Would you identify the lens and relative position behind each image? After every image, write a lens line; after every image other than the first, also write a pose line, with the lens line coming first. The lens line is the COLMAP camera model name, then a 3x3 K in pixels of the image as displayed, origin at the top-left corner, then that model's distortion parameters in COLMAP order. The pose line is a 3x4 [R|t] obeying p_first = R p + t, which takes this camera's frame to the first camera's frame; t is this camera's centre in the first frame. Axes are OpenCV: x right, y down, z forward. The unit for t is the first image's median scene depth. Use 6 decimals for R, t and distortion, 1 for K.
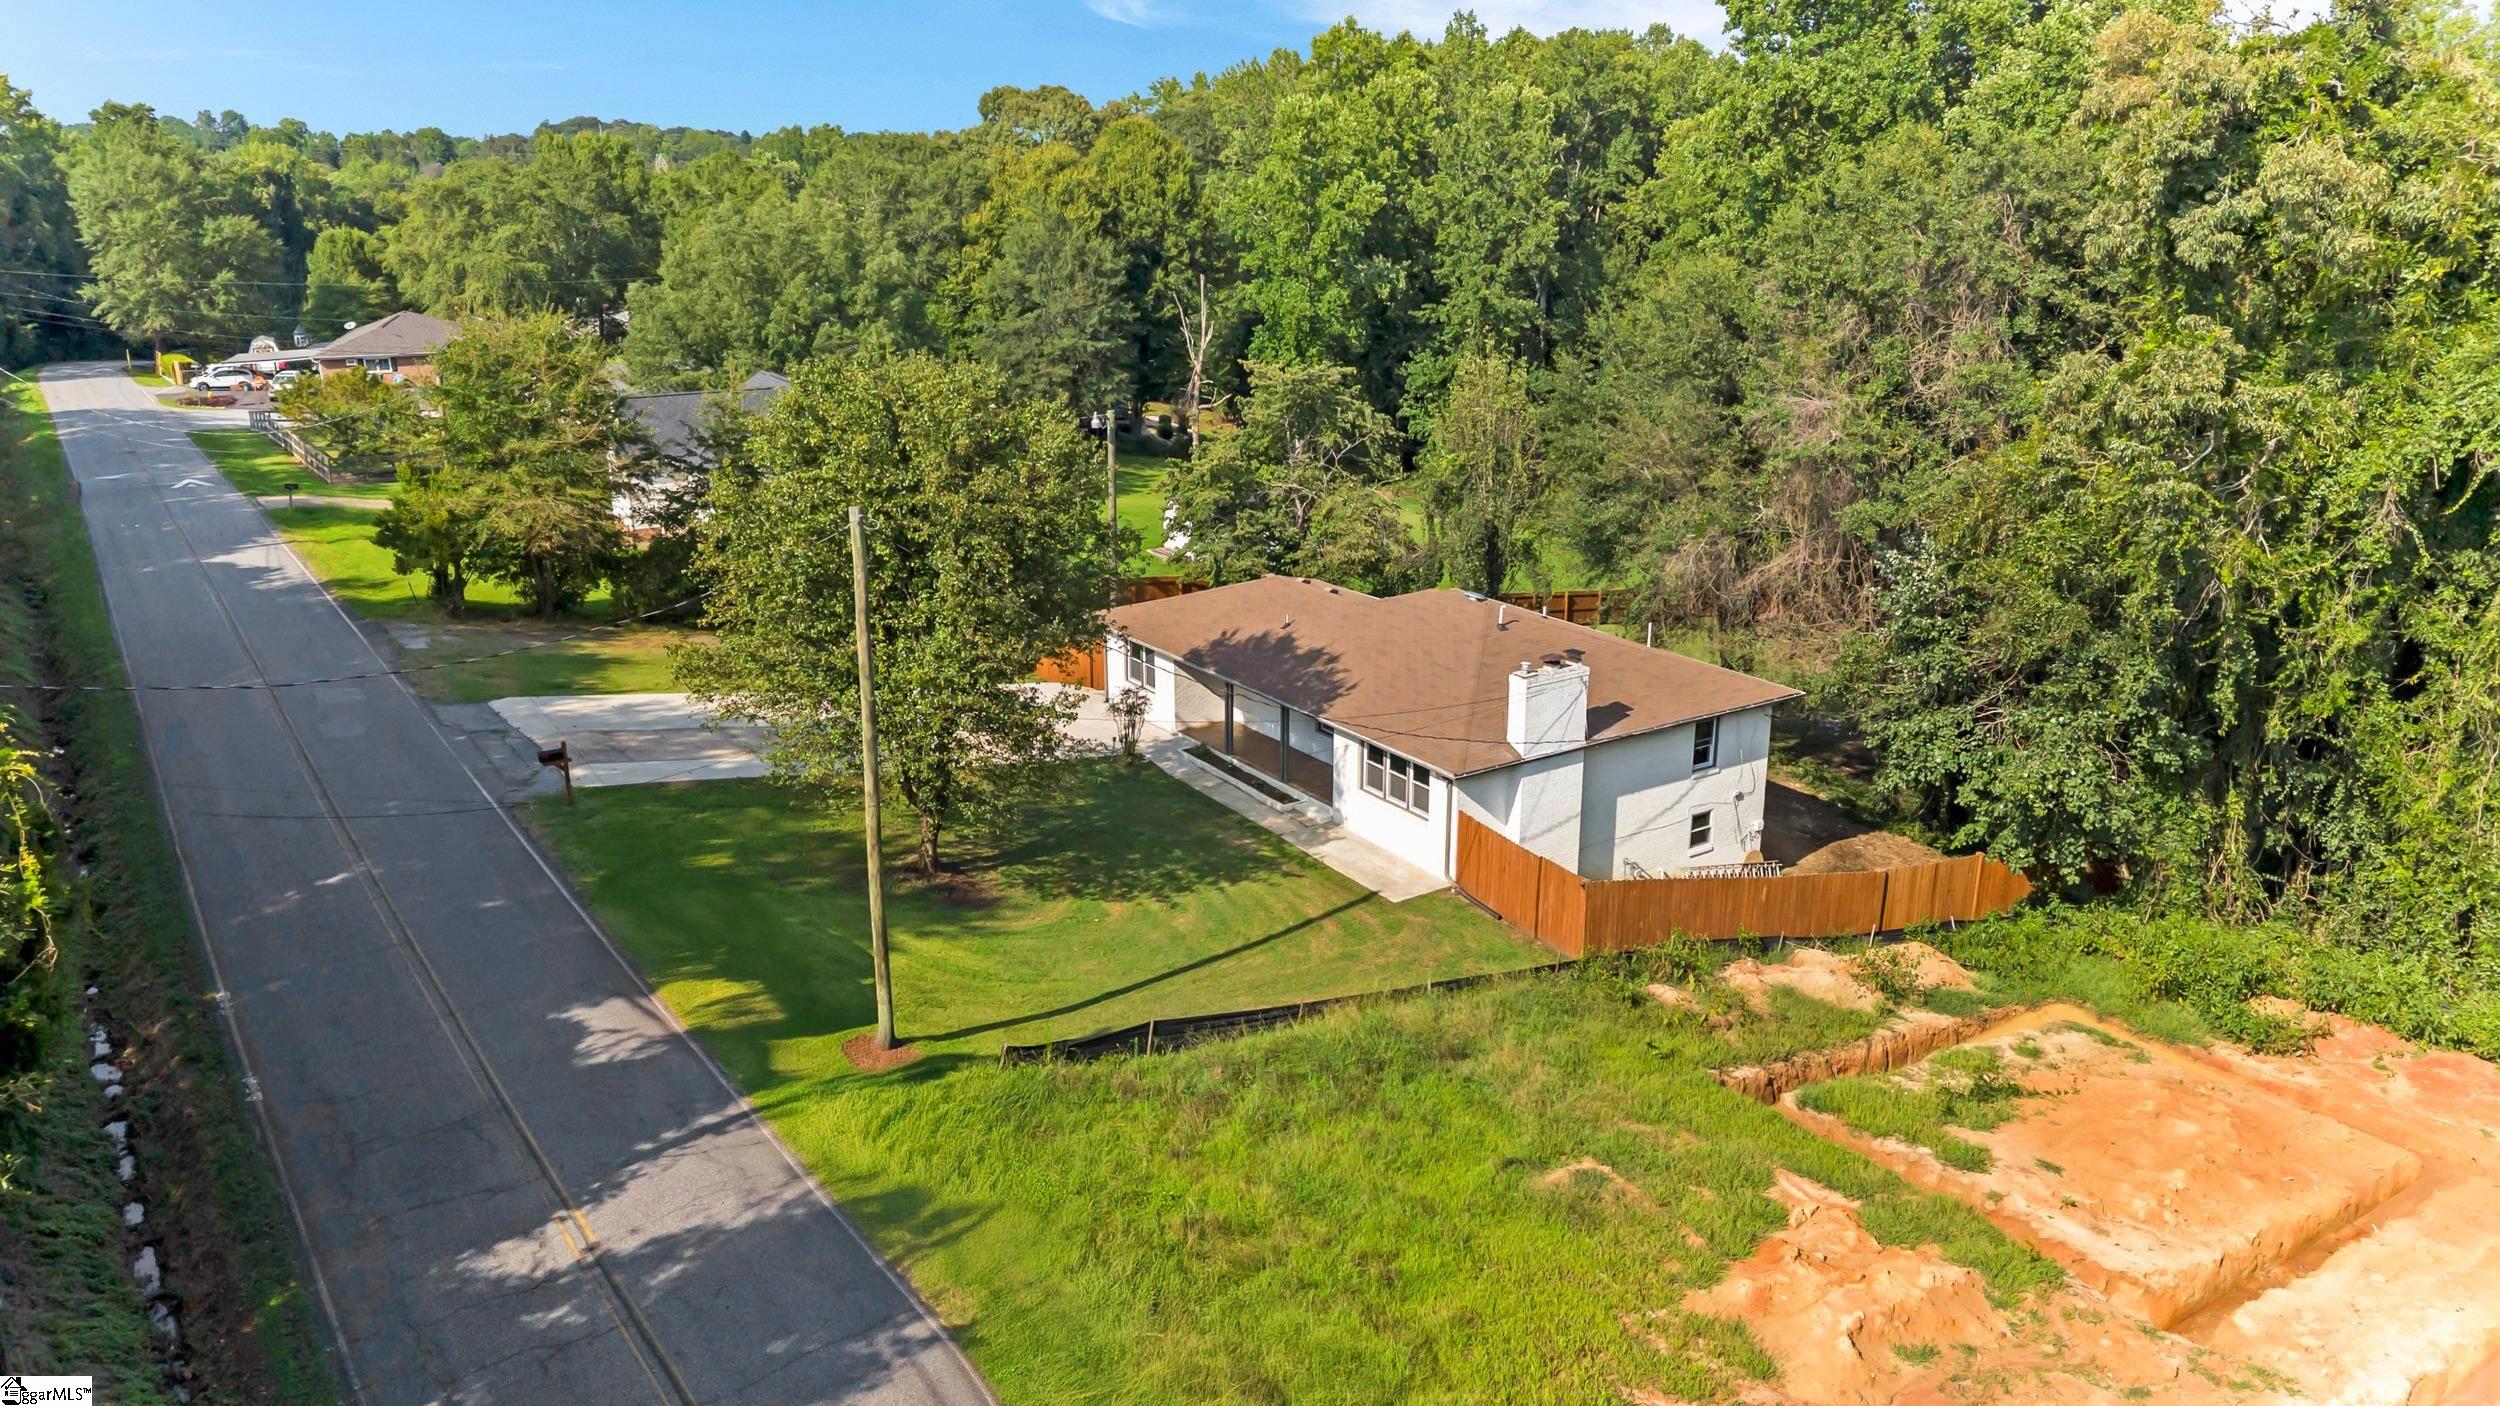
lens RADIAL K [[1818.1, 0, 1243.9], [0, 1818.1, 699.2], [0, 0, 1]] dist [-0.000047, -0.006399]
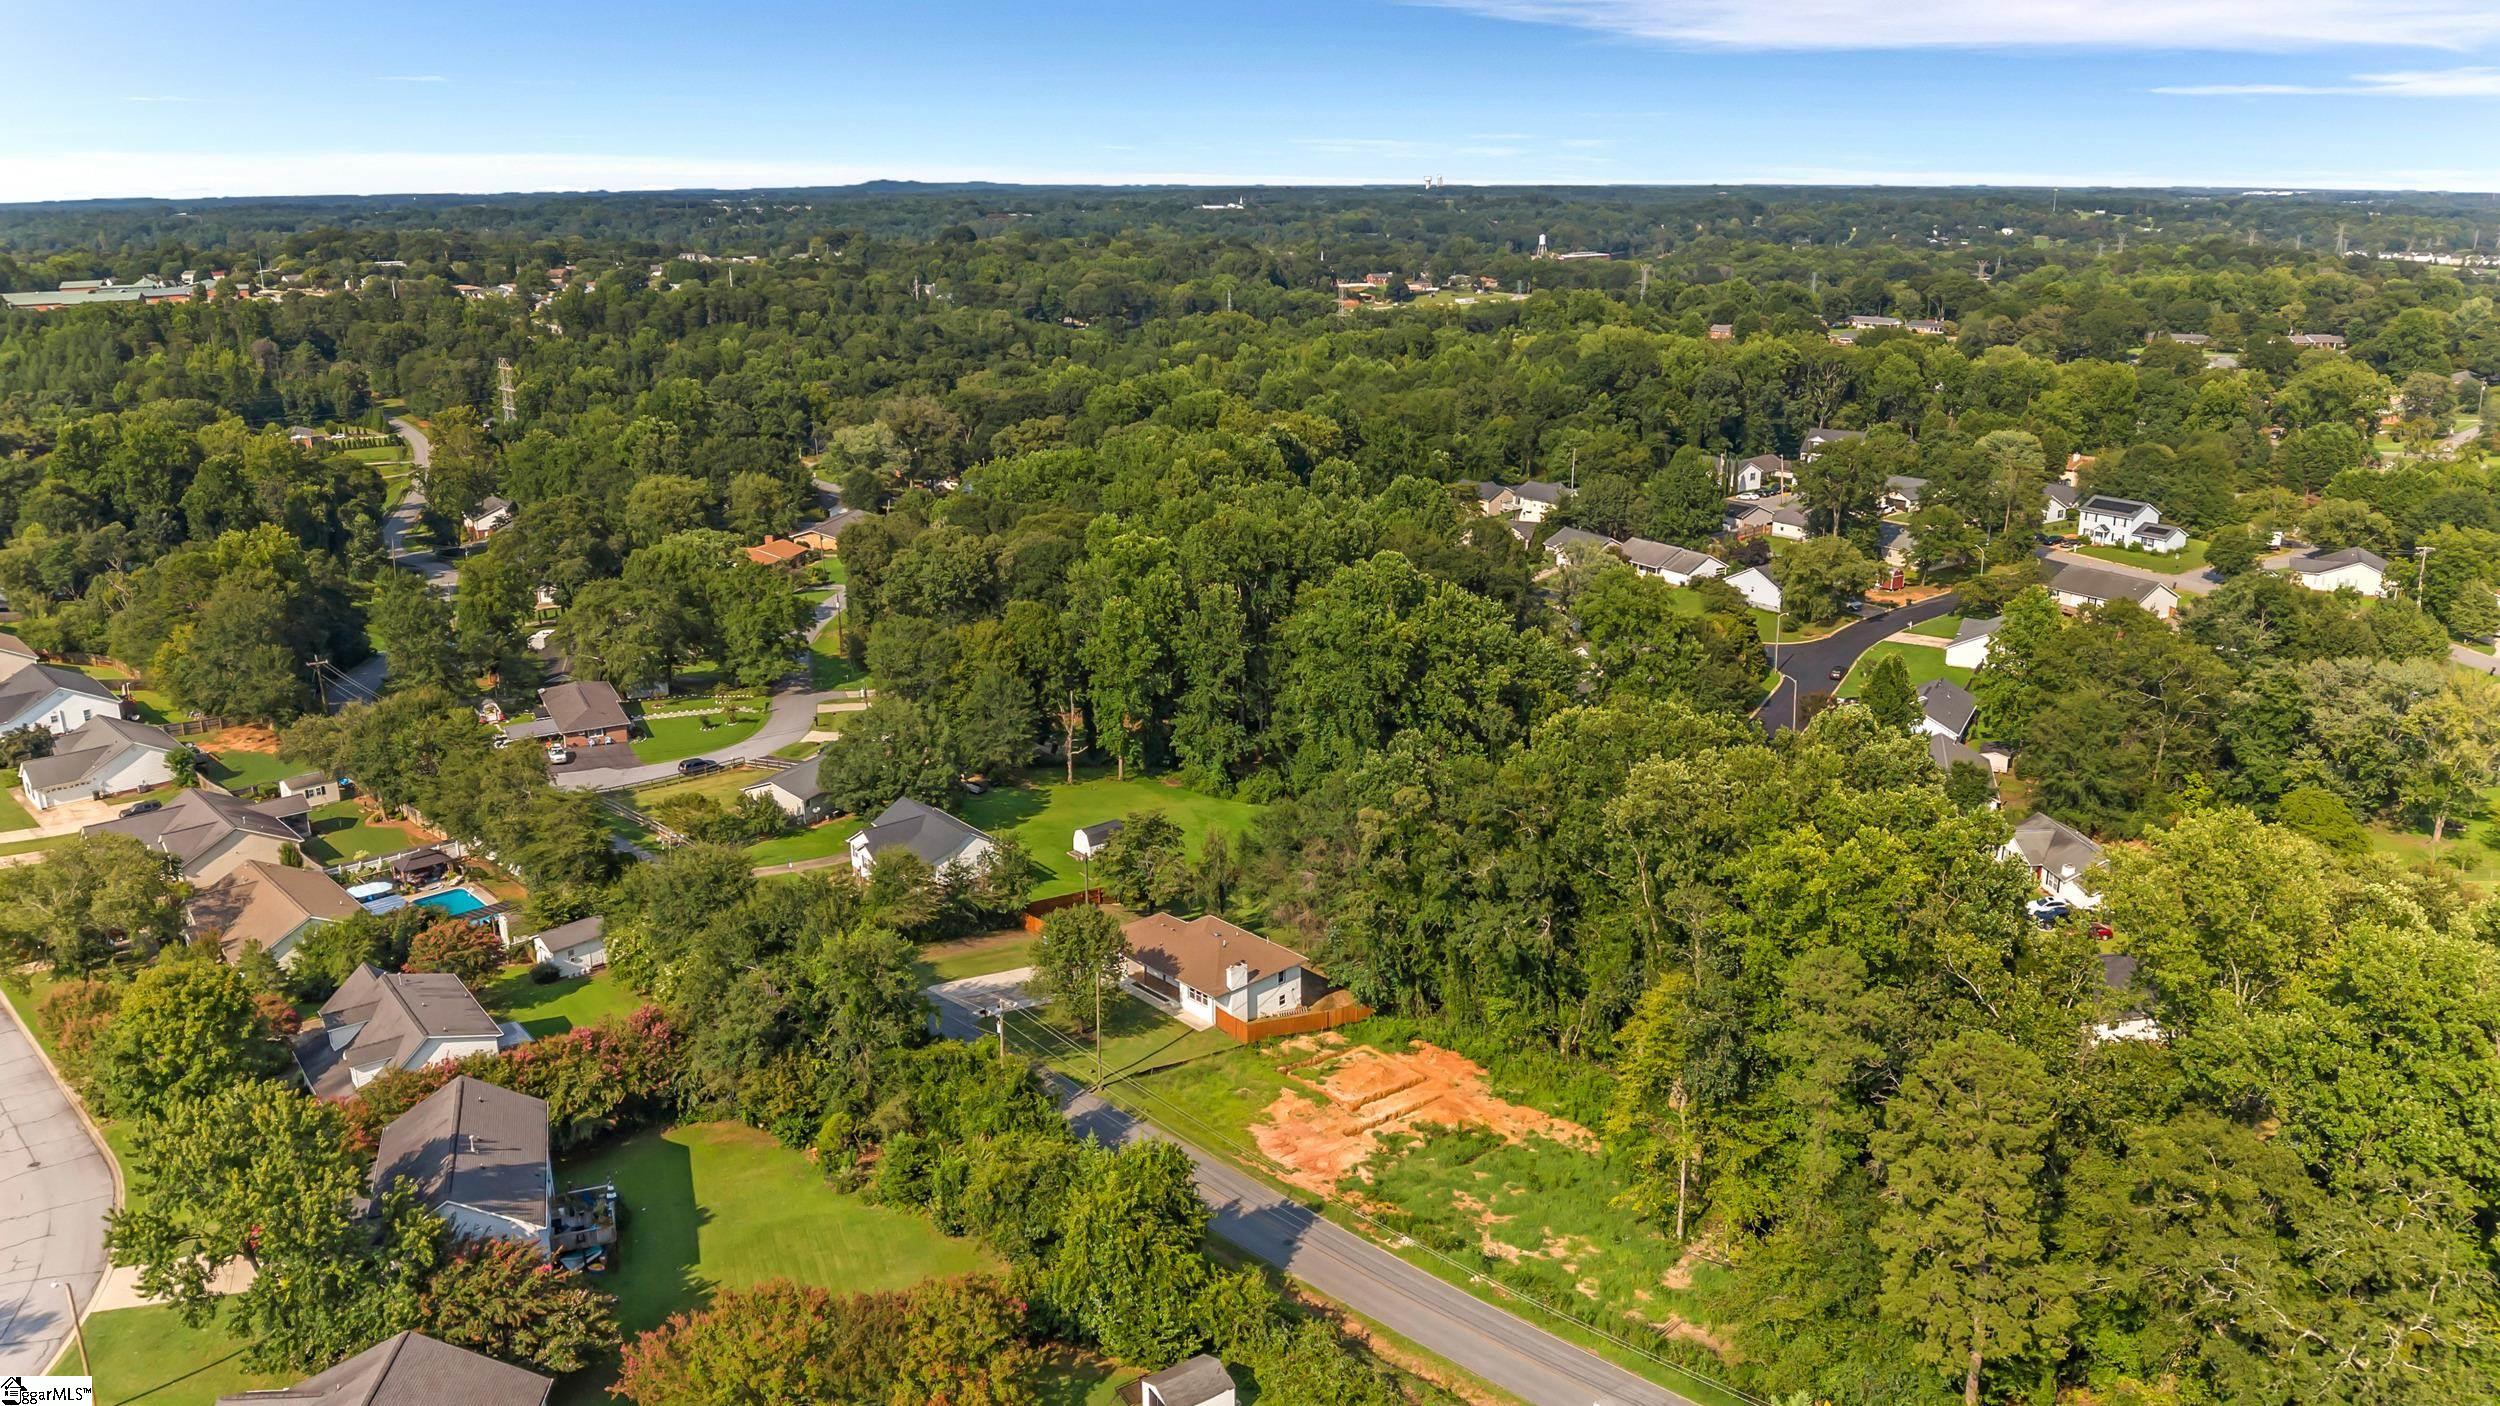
lens RADIAL K [[1818.1, 0, 1256.6], [0, 1818.1, 701.8], [0, 0, 1]] dist [-0.000047, -0.006399]
pose [[0.987466, -0.052516, 0.148840, -0.315920], [0.053908, 0.998532, -0.005332, -0.525867], [-0.148342, 0.013289, 0.988847, -2.670516]]
